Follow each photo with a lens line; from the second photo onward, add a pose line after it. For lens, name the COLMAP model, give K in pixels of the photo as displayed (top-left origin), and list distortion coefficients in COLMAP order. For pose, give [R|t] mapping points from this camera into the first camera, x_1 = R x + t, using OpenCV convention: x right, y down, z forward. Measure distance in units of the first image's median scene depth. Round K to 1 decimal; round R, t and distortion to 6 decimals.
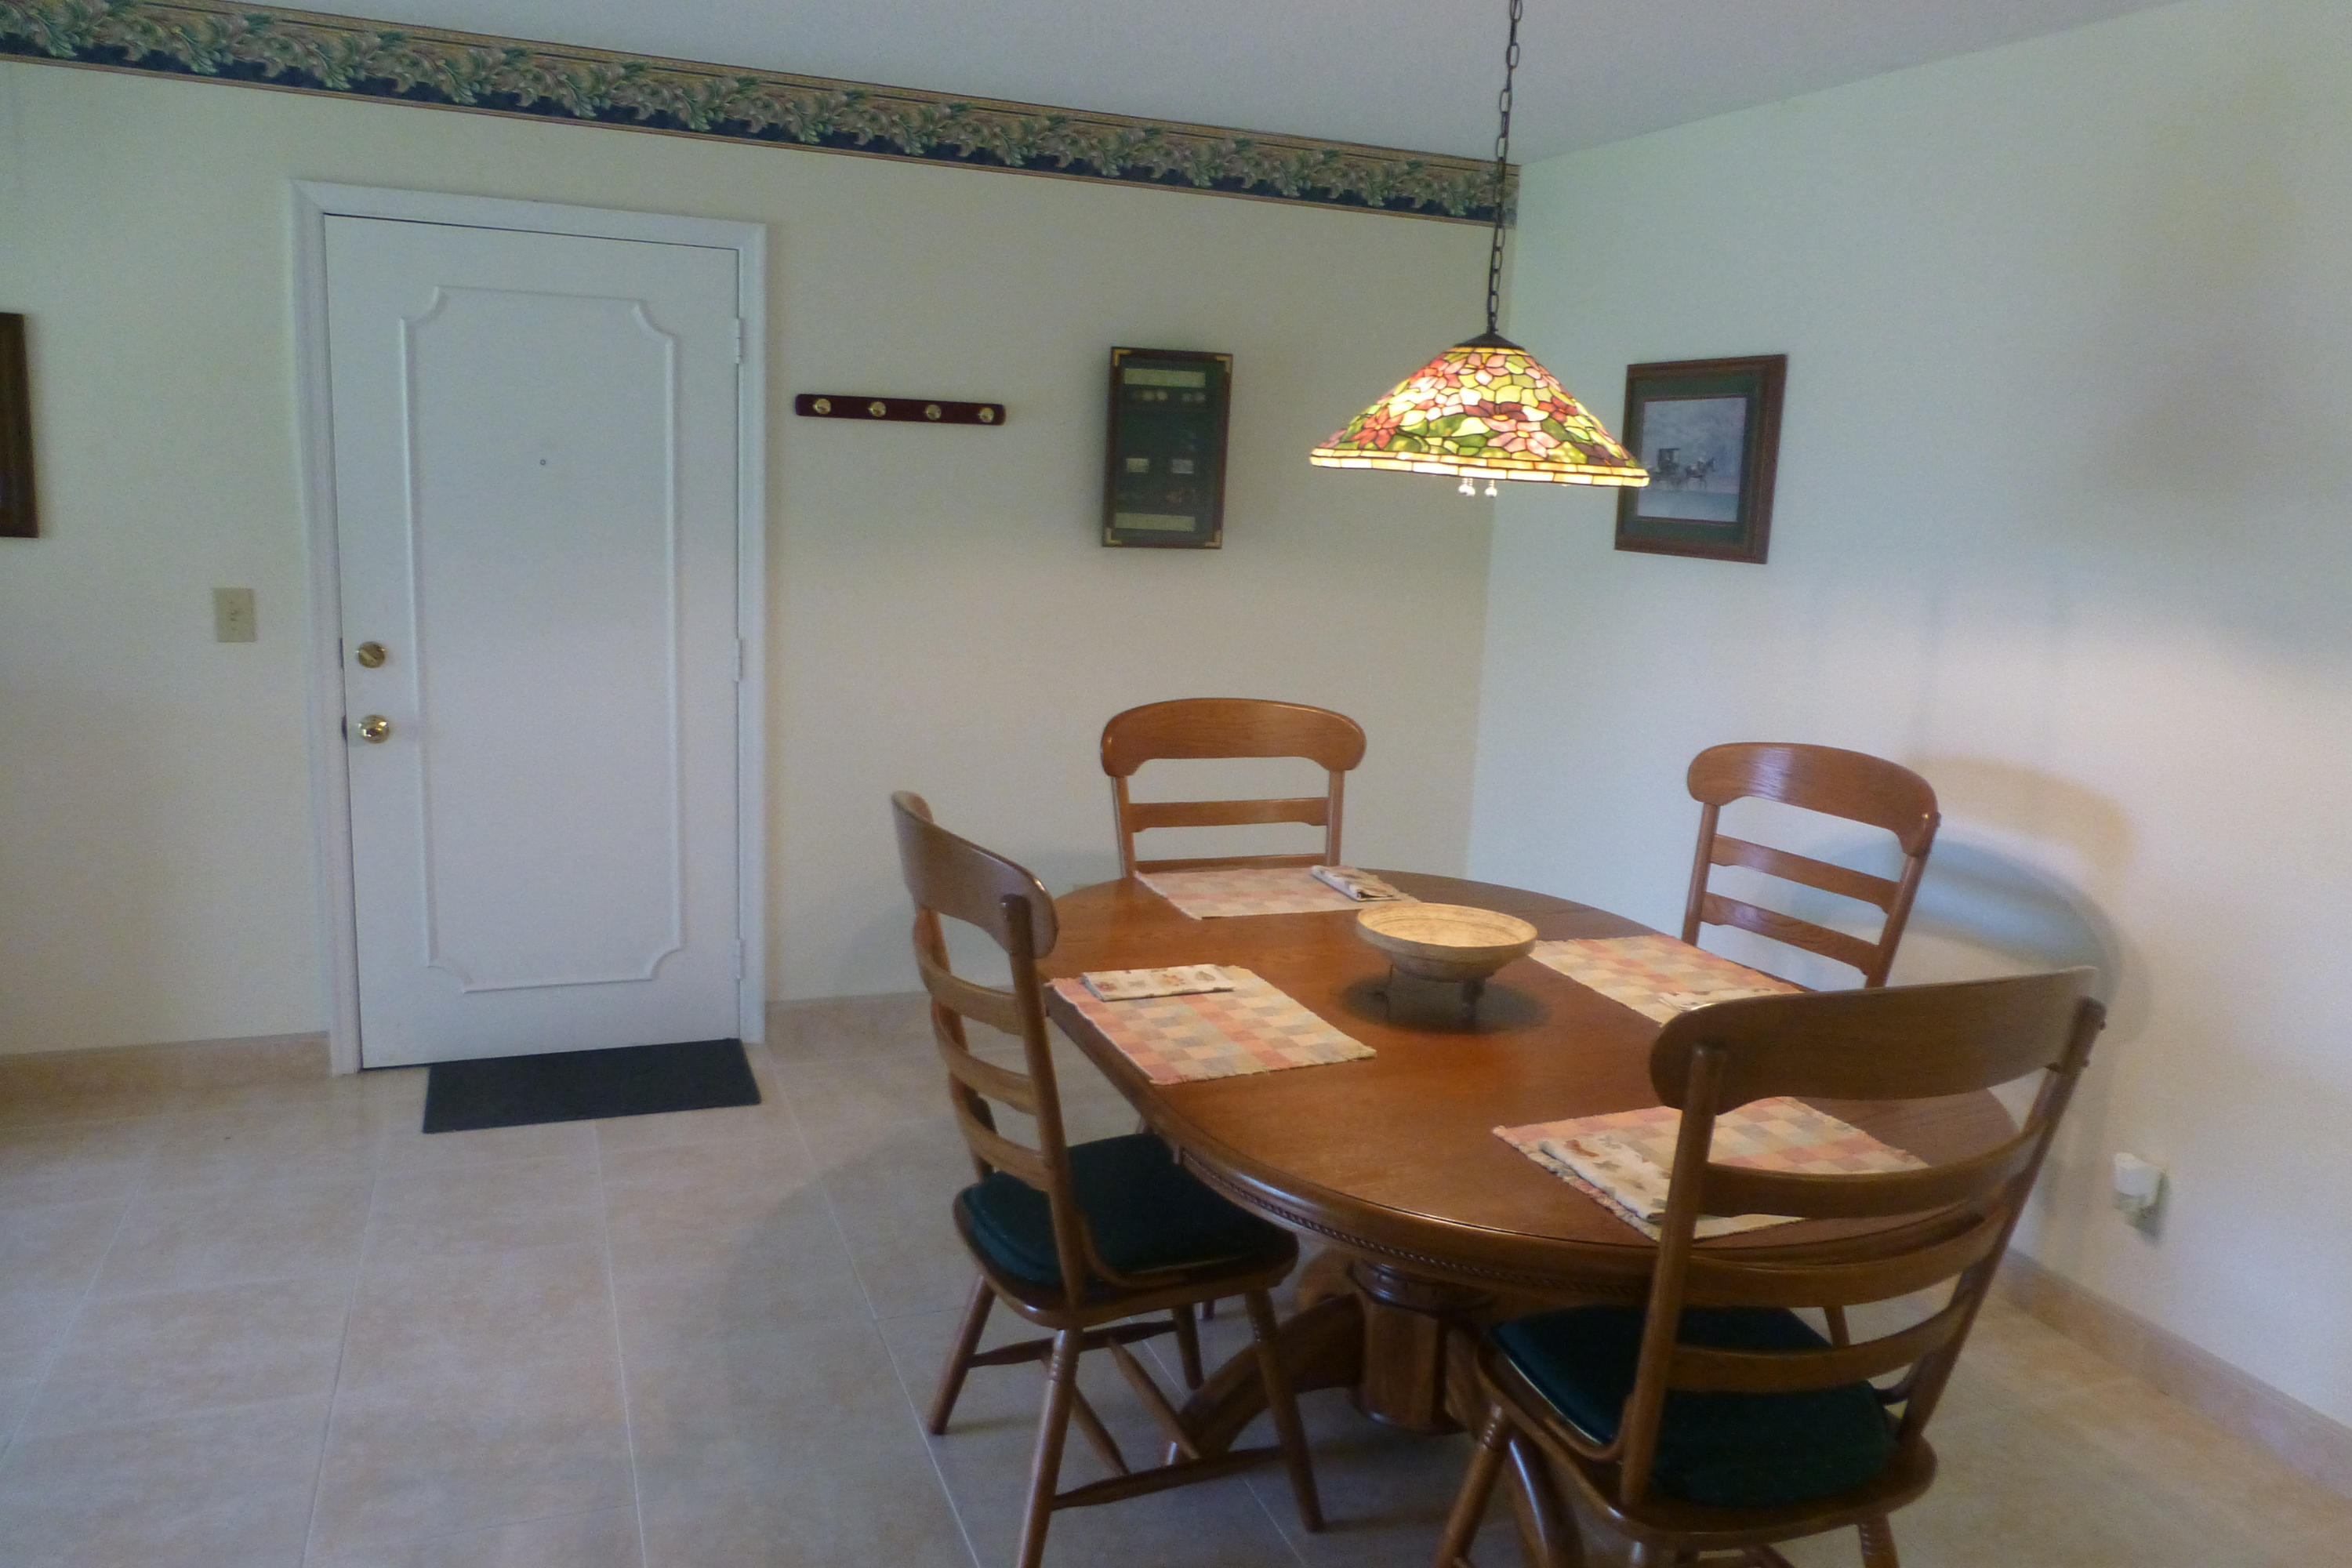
lens RADIAL K [[1703.8, 0, 1186.2], [0, 1703.8, 780.4], [0, 0, 1]] dist [-0.007678, -0.012828]
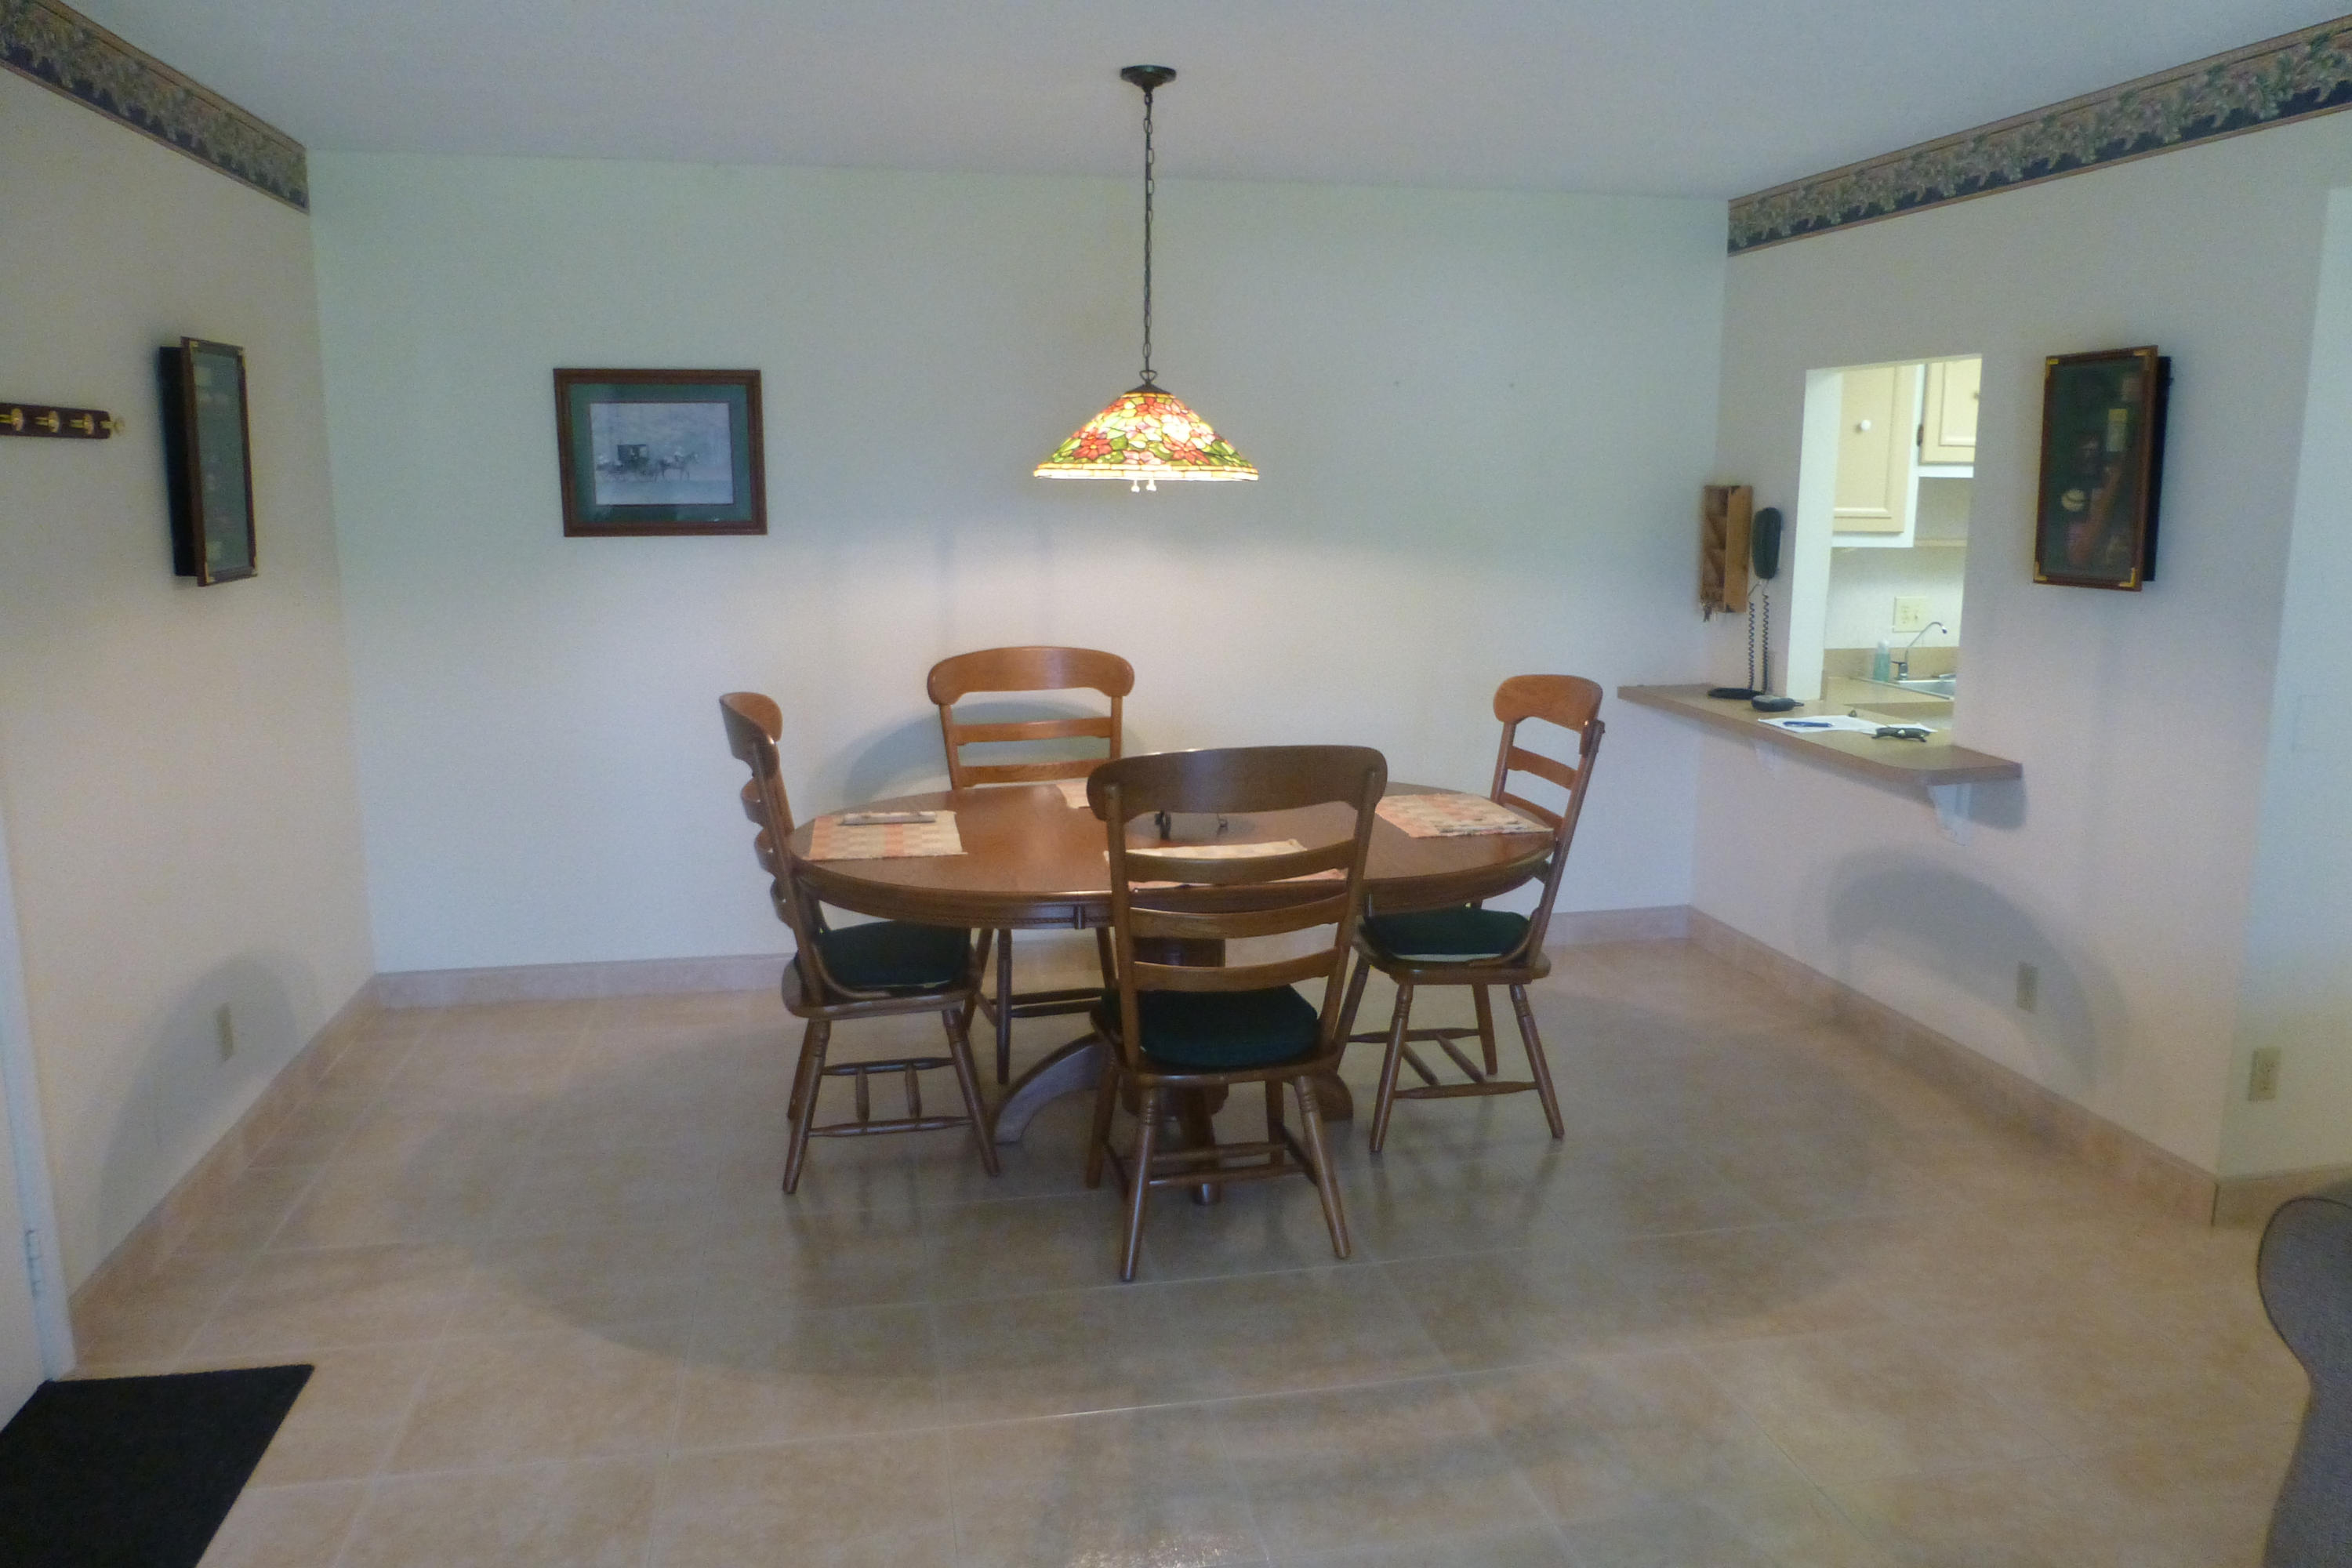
lens RADIAL K [[1702.7, 0, 1180.6], [0, 1702.7, 776.6], [0, 0, 1]] dist [-0.006709, 0.029260]
pose [[0.185949, -0.218043, 0.958061, -1.179047], [0.185994, 0.965249, 0.183580, -0.176512], [-0.964795, 0.144057, 0.220042, 0.614815]]
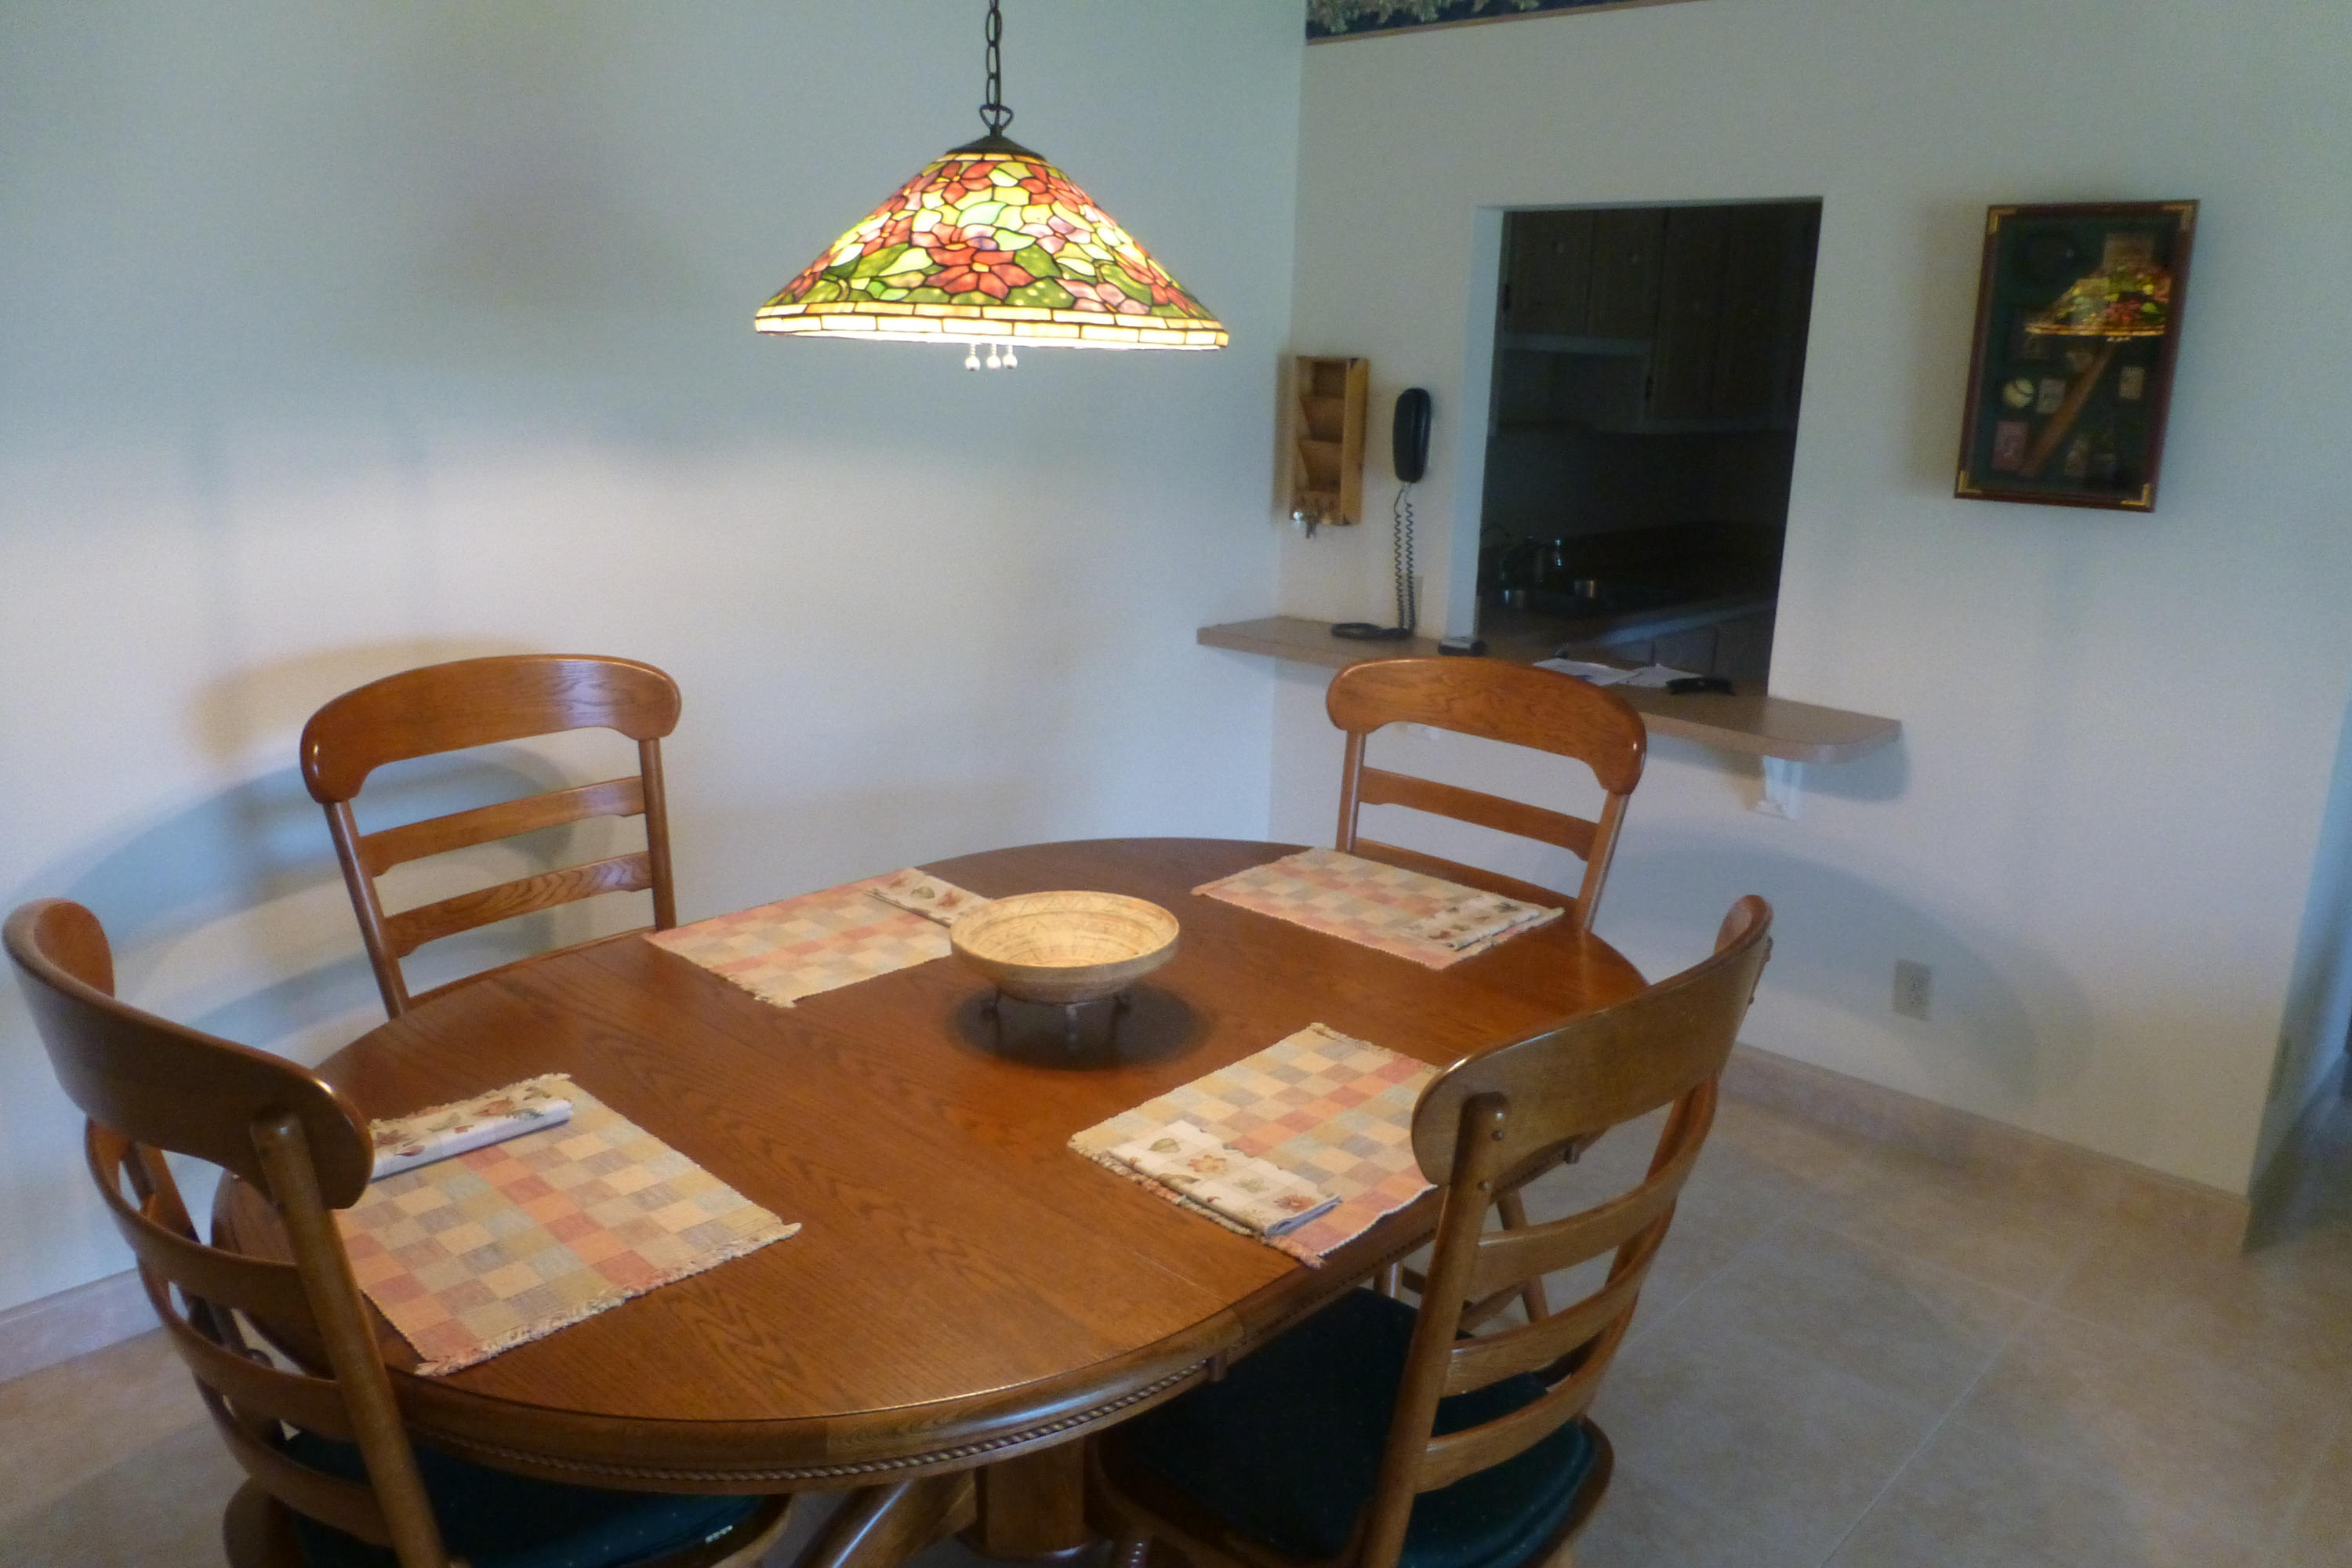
lens RADIAL K [[1702.0, 0, 1151.9], [0, 1702.0, 804.9], [0, 0, 1]] dist [-0.030679, 0.003256]
pose [[-0.407808, -0.295250, 0.864014, -0.477329], [0.124351, 0.919500, 0.372904, -0.232329], [-0.904560, 0.259514, -0.338265, 1.109850]]
